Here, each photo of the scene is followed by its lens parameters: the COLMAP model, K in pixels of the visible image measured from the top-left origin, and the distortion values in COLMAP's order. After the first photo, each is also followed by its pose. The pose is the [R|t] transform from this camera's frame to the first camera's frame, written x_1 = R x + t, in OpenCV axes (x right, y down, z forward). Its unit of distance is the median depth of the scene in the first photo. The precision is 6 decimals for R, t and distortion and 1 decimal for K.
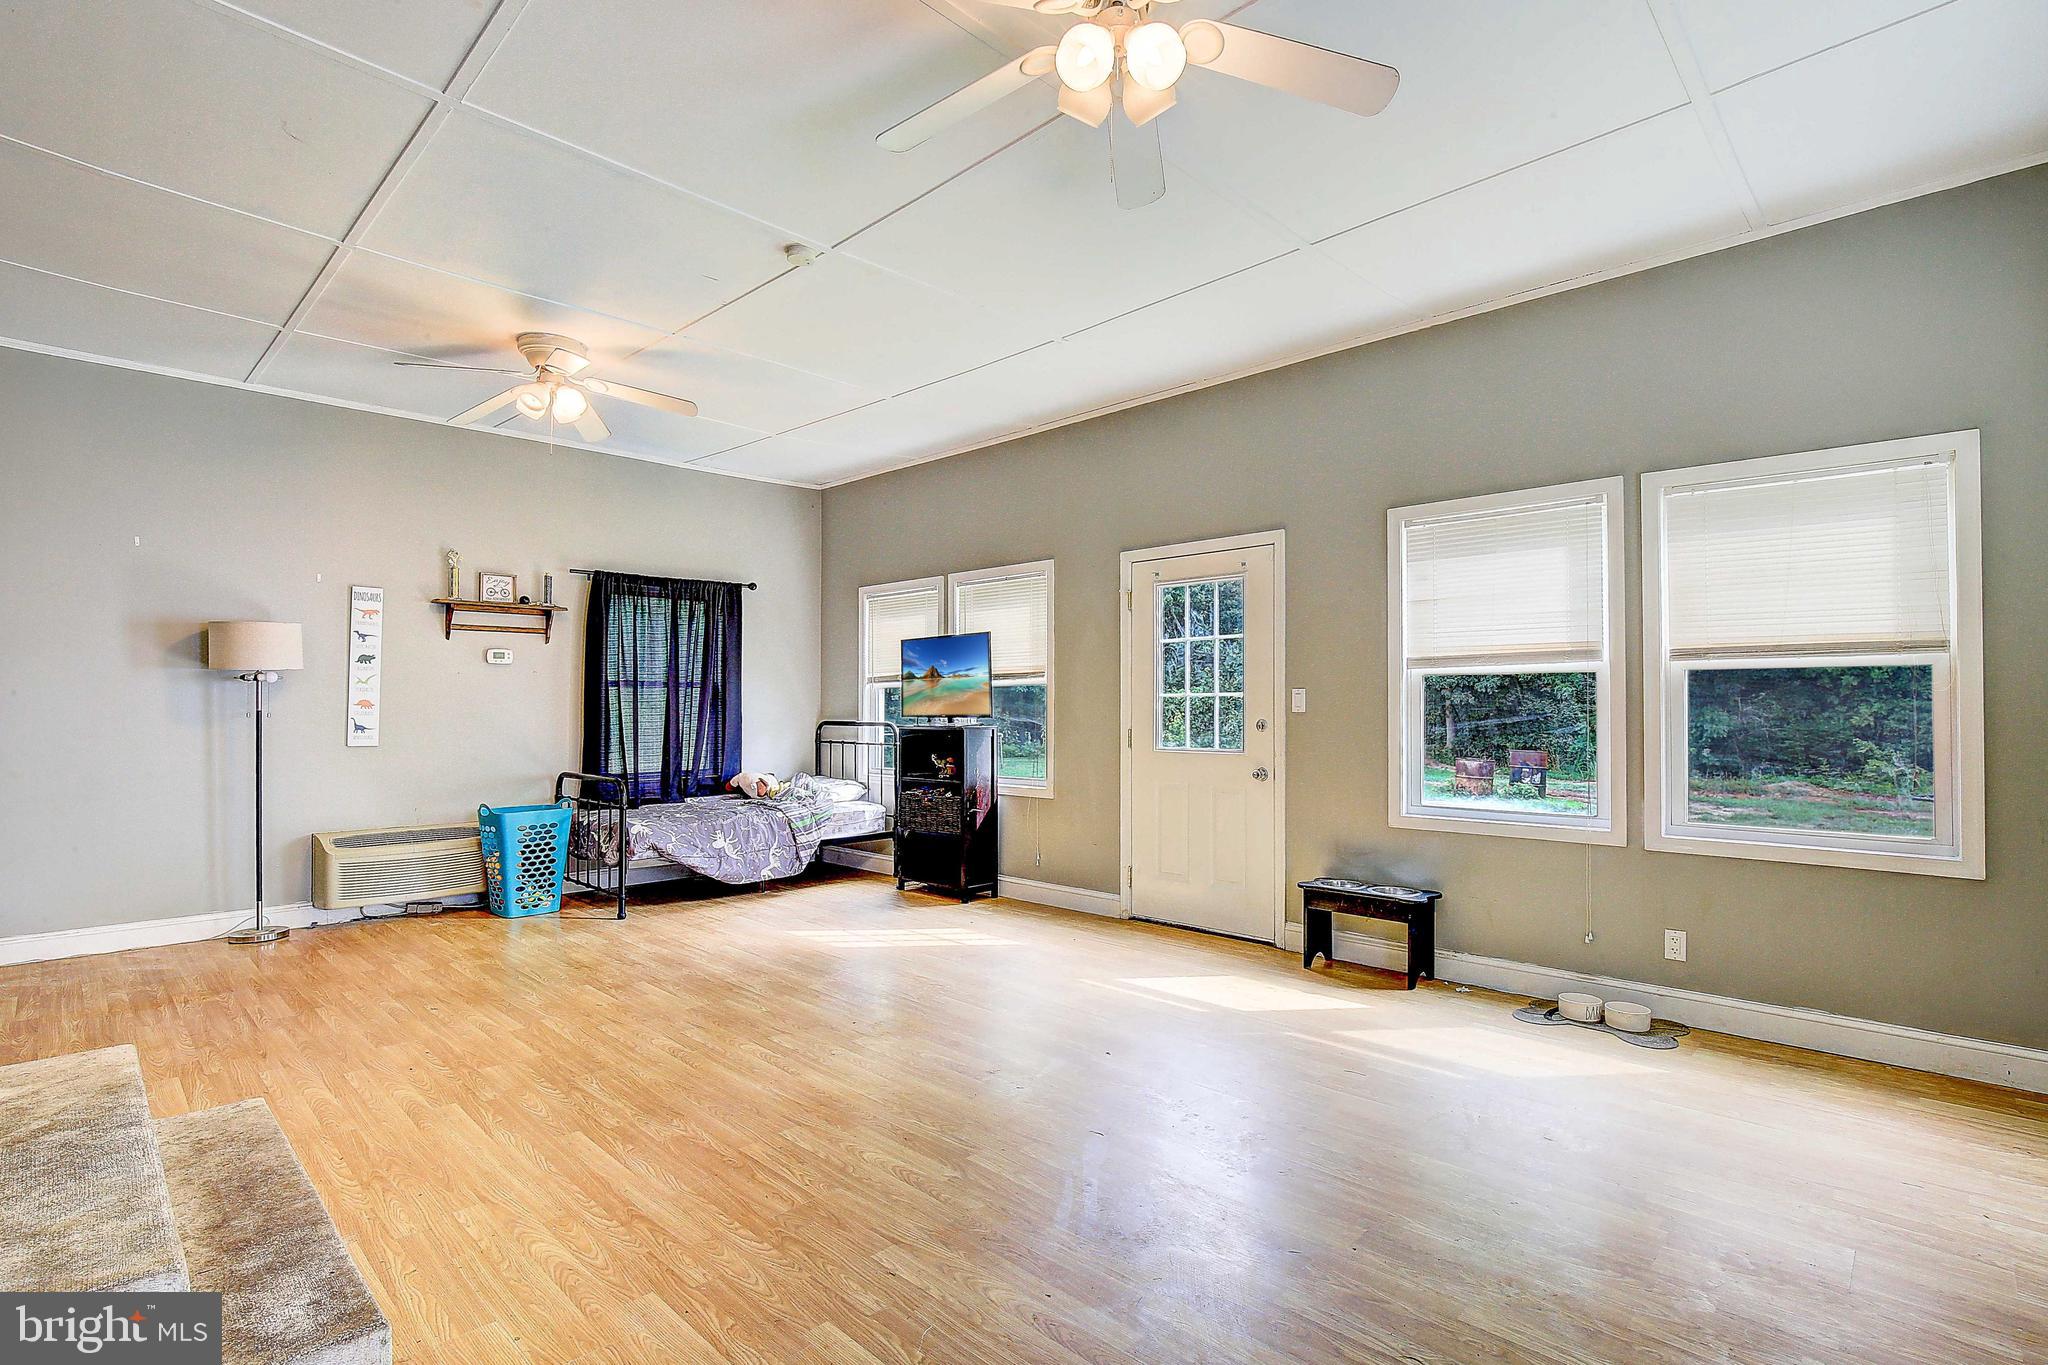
lens RADIAL K [[969.7, 0, 1040.8], [0, 969.7, 709.5], [0, 0, 1]] dist [-0.018378, 0.000615]
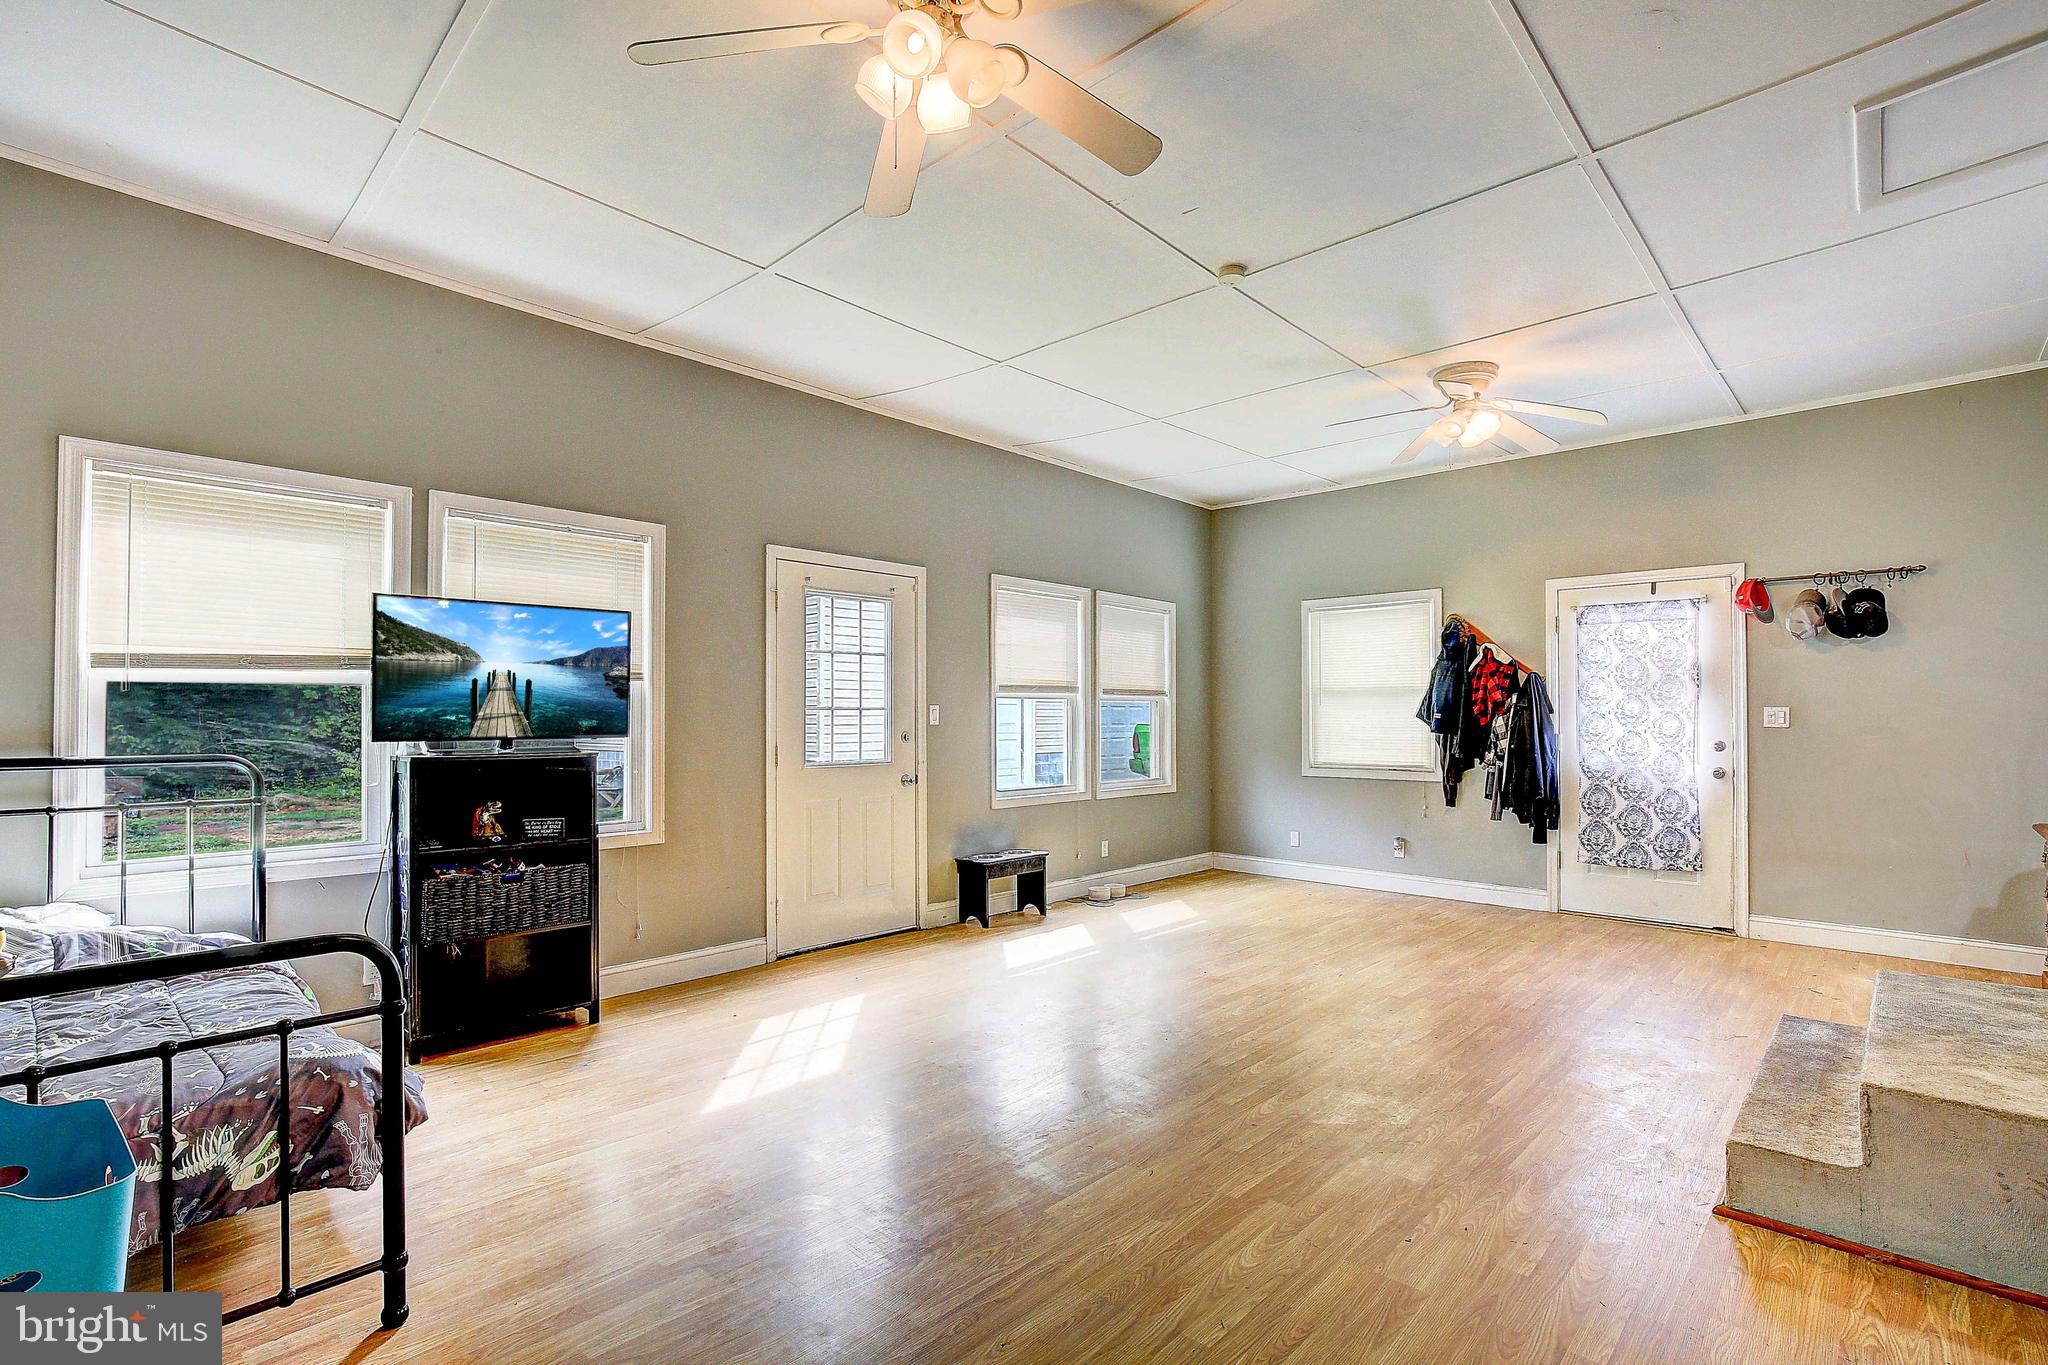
lens RADIAL K [[969.7, 0, 1040.8], [0, 969.7, 709.5], [0, 0, 1]] dist [-0.018378, 0.000615]
pose [[-0.029740, 0.011345, 0.999493, -0.794795], [0.005408, 0.999923, -0.011189, -0.001613], [-0.999543, 0.005072, -0.029799, 0.778000]]
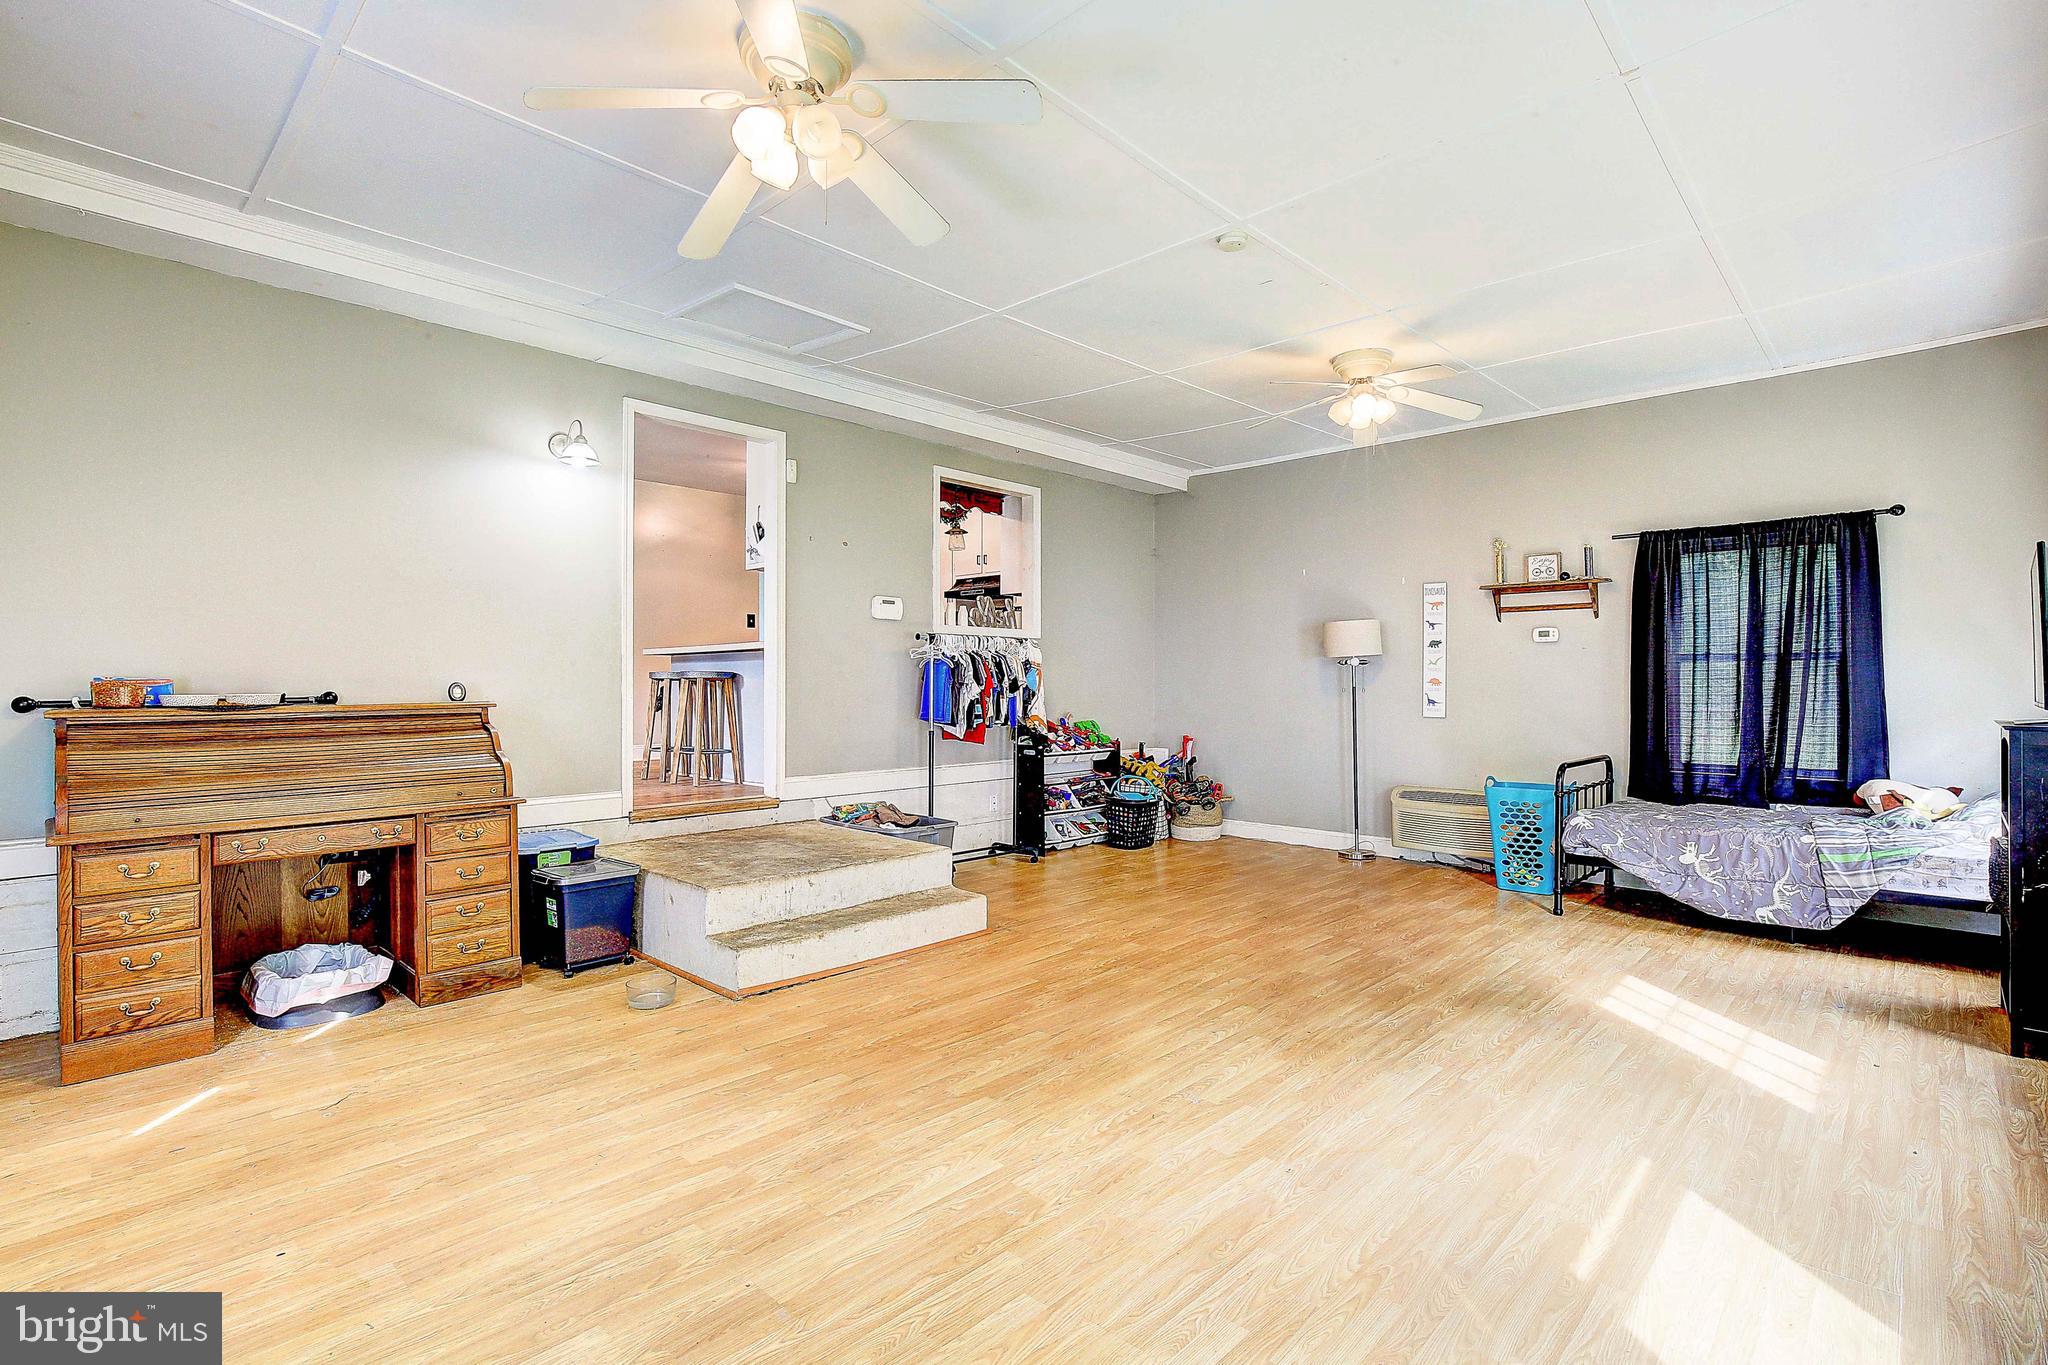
lens RADIAL K [[952.8, 0, 1019.5], [0, 952.8, 683.5], [0, 0, 1]] dist [-0.019146, -0.000079]
pose [[-0.000524, 0.002528, -0.999997, 0.472590], [-0.003921, 0.999989, 0.002530, -0.004538], [0.999992, 0.003922, -0.000514, 0.488581]]
